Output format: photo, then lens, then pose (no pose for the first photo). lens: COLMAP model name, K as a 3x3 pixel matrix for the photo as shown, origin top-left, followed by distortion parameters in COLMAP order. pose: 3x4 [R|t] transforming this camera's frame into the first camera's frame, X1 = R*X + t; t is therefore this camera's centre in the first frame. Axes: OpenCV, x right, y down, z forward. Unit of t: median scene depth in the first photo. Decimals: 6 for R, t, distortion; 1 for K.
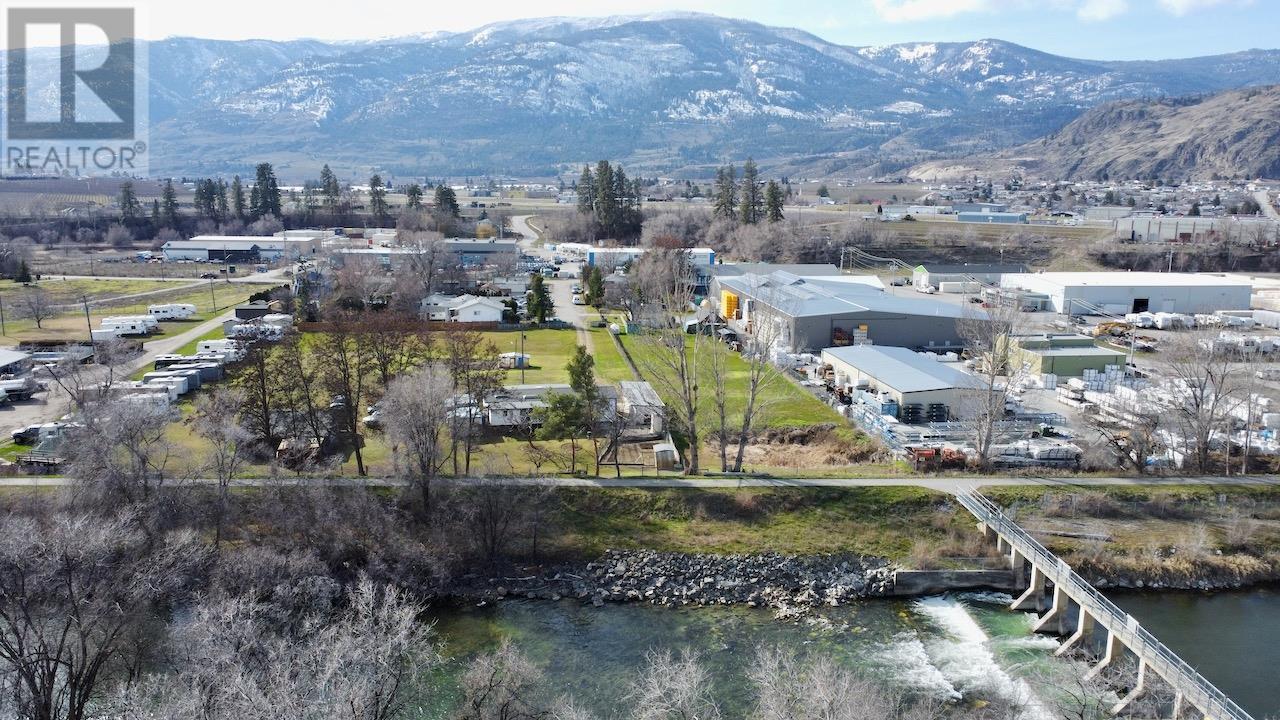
lens RADIAL K [[918.1, 0, 640.0], [0, 918.1, 360.0], [0, 0, 1]] dist [-0.001589, -0.003476]
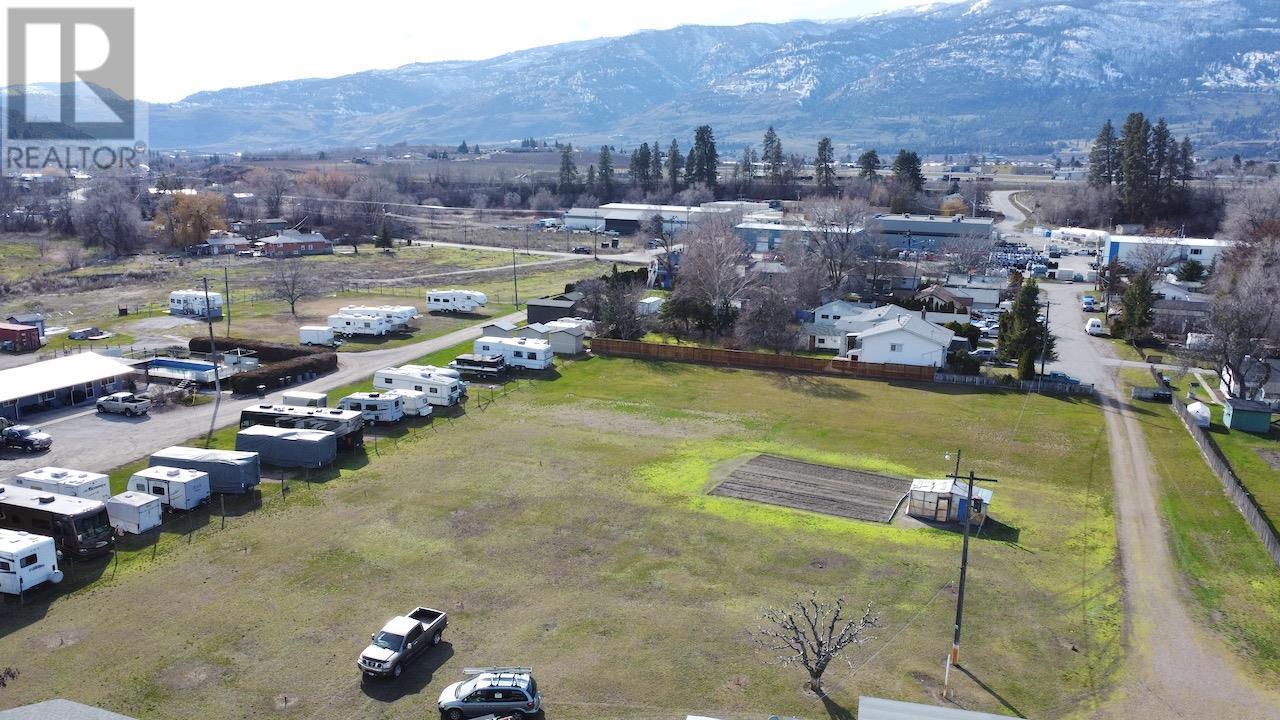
lens RADIAL K [[918.1, 0, 640.0], [0, 918.1, 360.0], [0, 0, 1]] dist [-0.001589, -0.003476]
pose [[0.877525, 0.104158, -0.468082, -0.014242], [-0.094539, 0.994545, 0.044073, -0.012923], [0.470119, 0.005577, 0.882585, 0.112200]]
